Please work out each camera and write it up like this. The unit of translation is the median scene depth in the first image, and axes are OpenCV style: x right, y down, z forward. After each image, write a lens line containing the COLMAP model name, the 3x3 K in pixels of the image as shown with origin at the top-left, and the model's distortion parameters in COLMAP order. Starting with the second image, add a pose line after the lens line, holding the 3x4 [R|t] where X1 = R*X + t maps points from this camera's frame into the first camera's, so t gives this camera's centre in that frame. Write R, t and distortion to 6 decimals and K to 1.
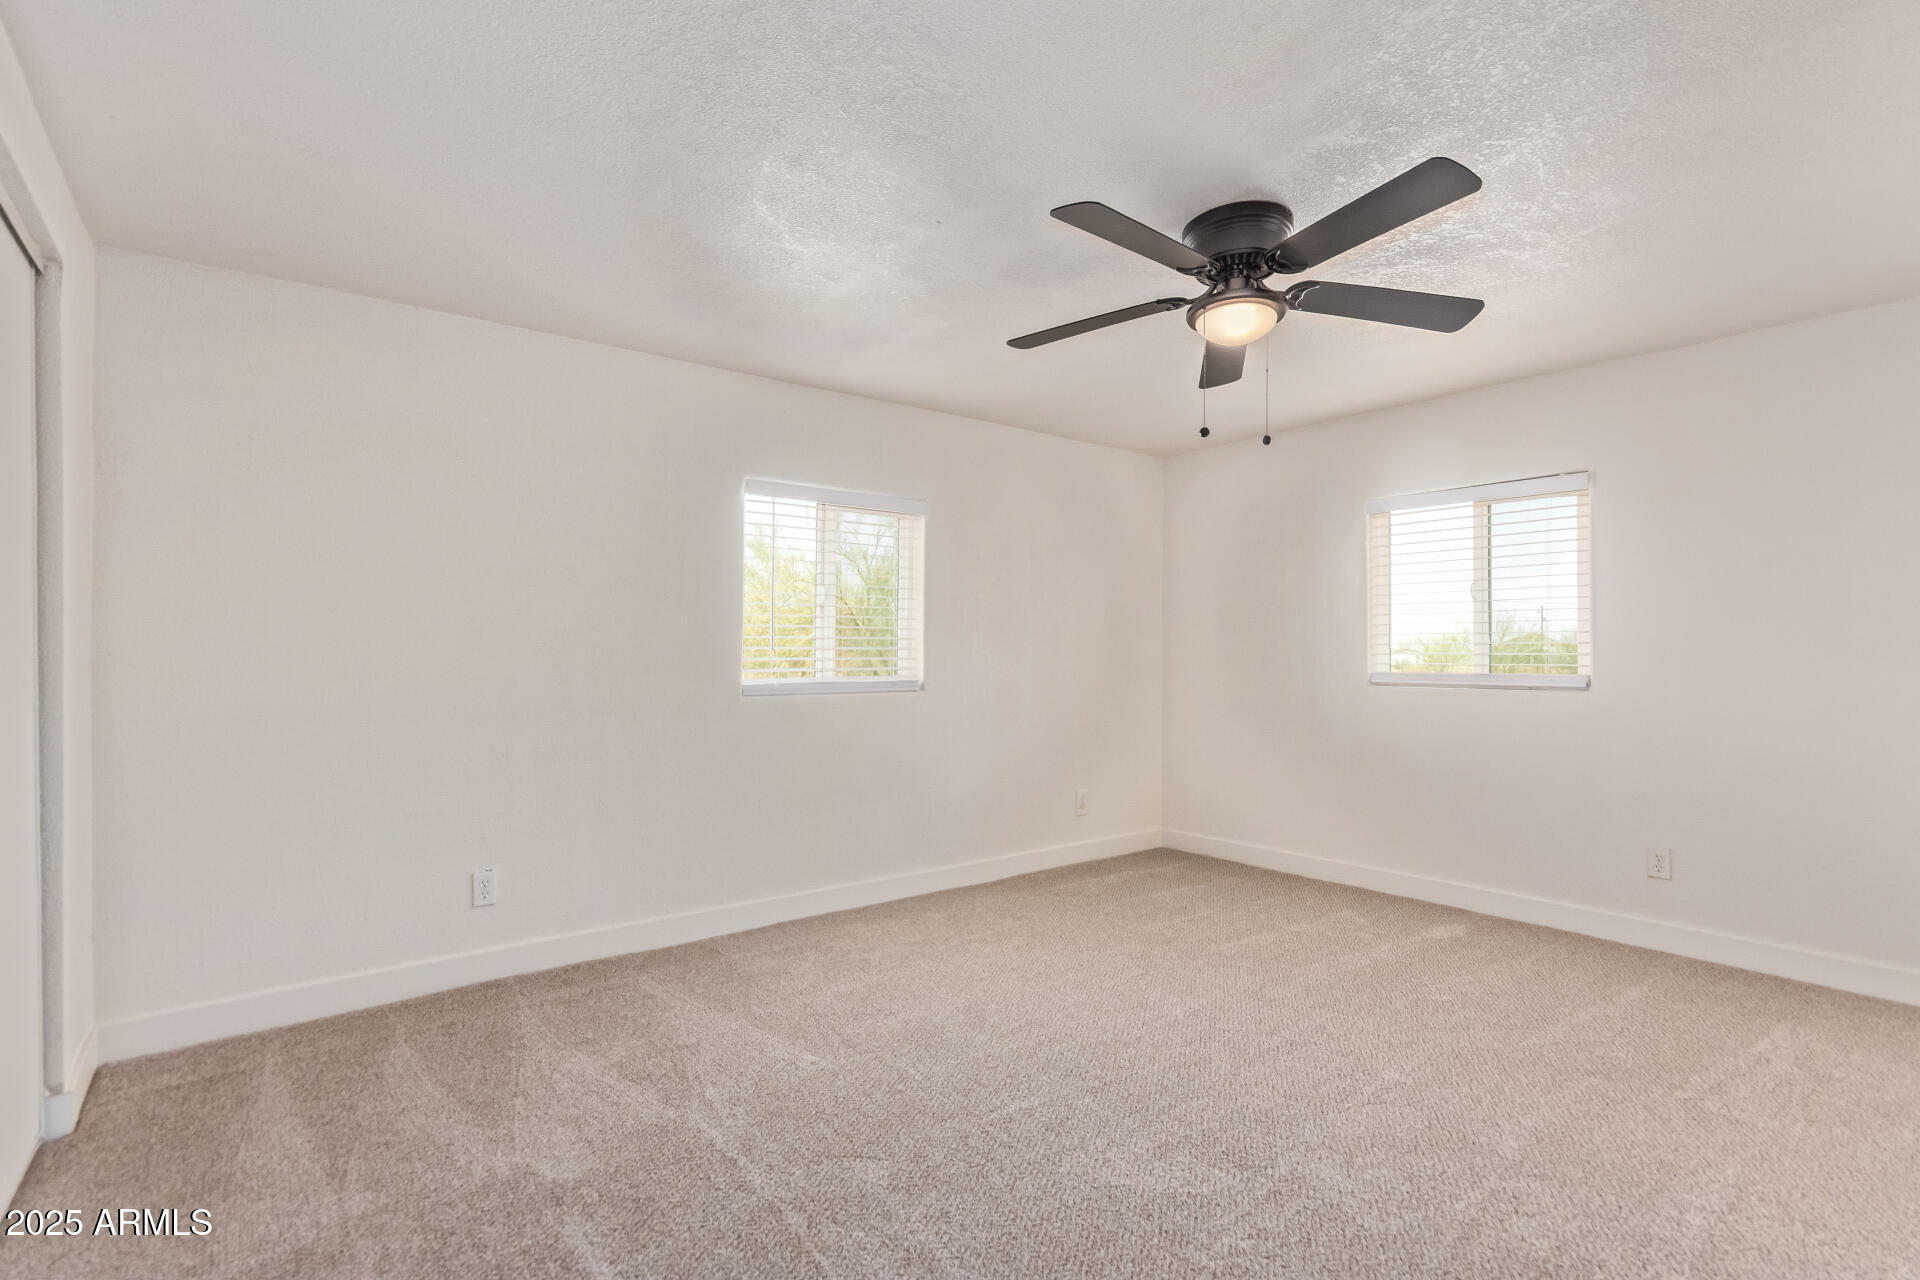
lens RADIAL K [[860.3, 0, 950.9], [0, 860.3, 637.3], [0, 0, 1]] dist [0.008723, -0.001175]
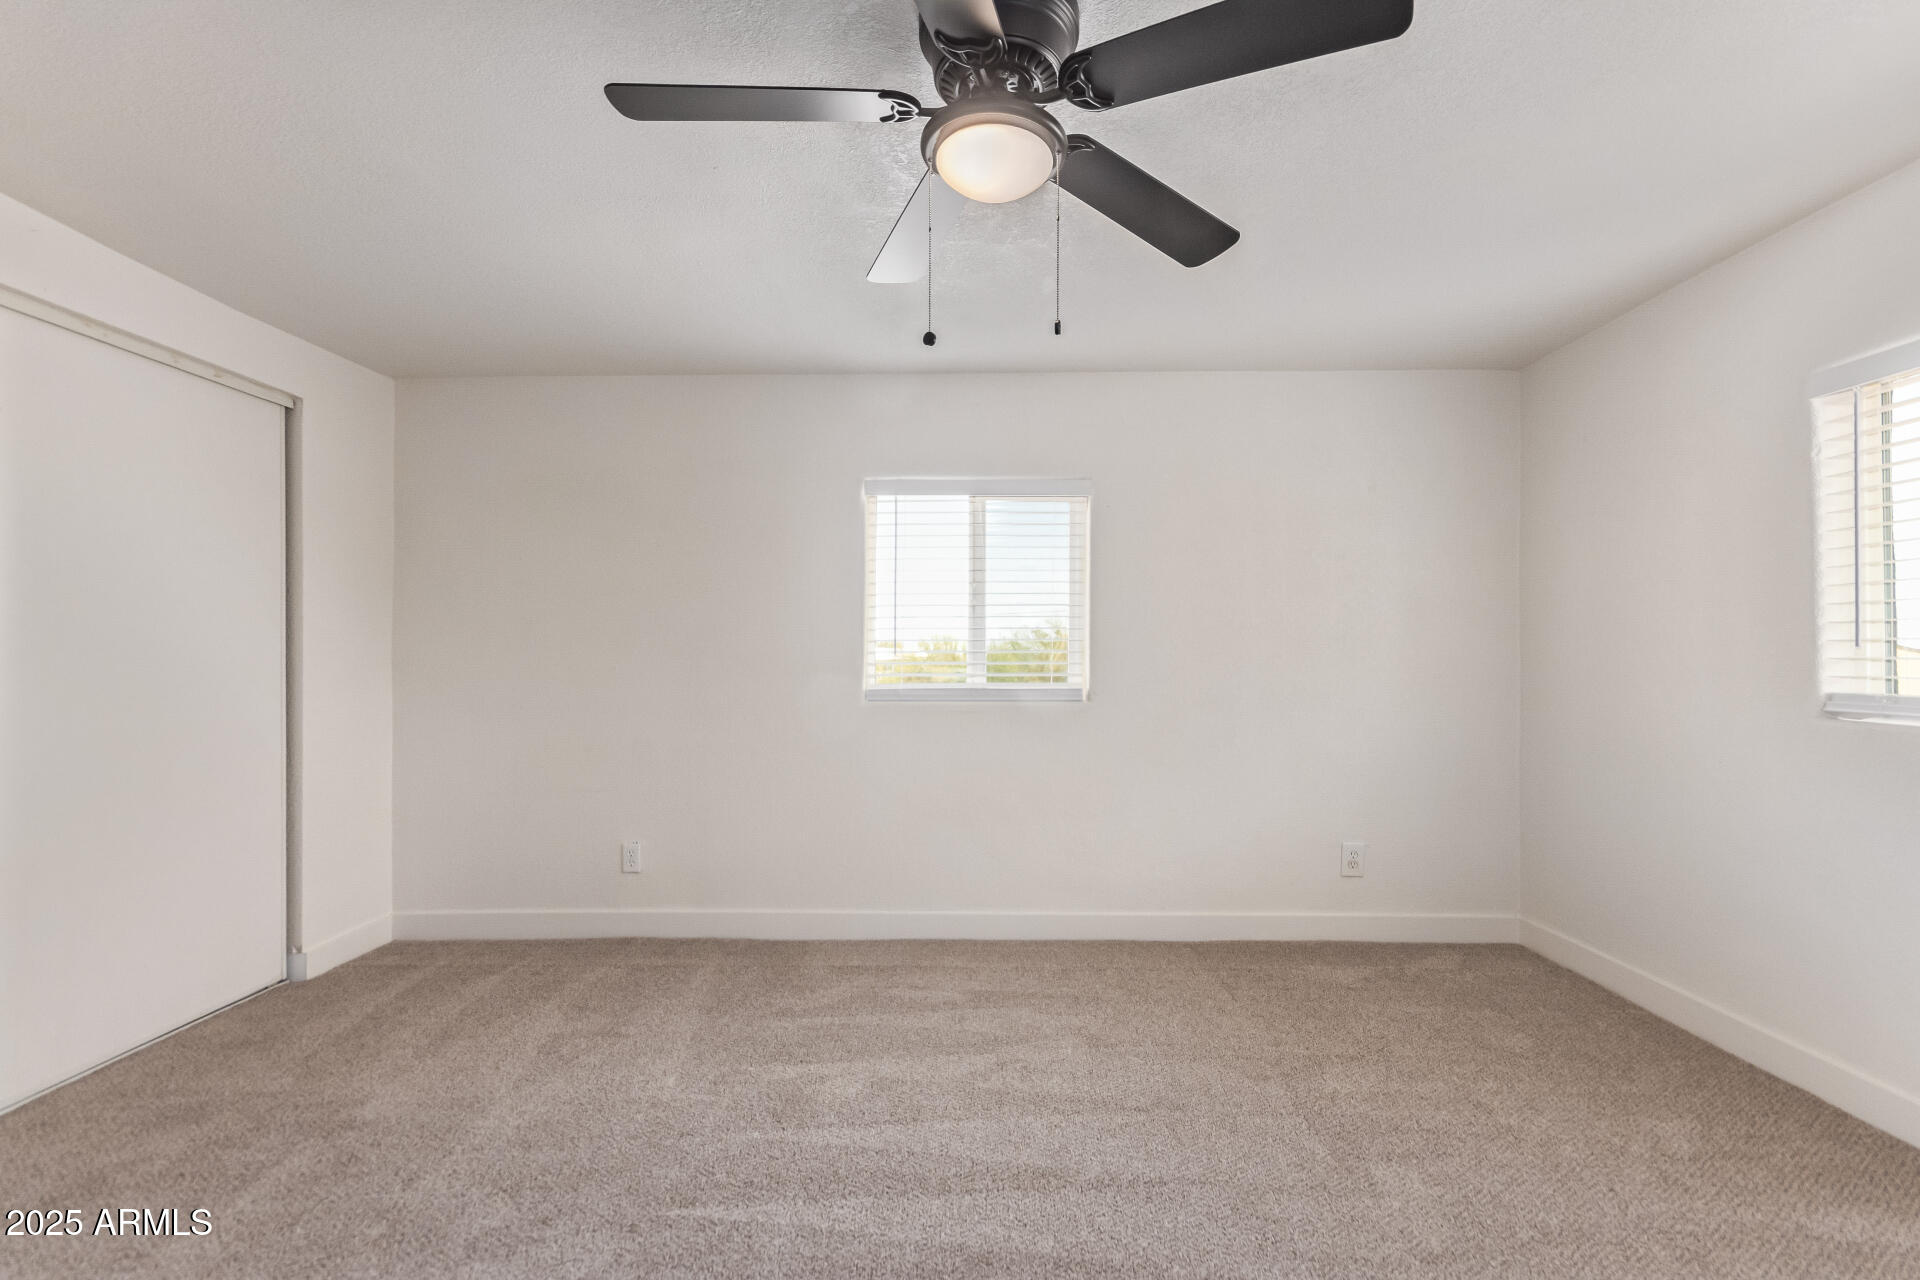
lens RADIAL K [[860.3, 0, 967.3], [0, 860.3, 637.2], [0, 0, 1]] dist [0.008723, -0.001175]
pose [[0.797234, -0.013057, -0.603529, 0.589935], [0.011489, 0.999913, -0.006456, 0.004267], [0.603561, -0.001787, 0.797315, 0.376928]]
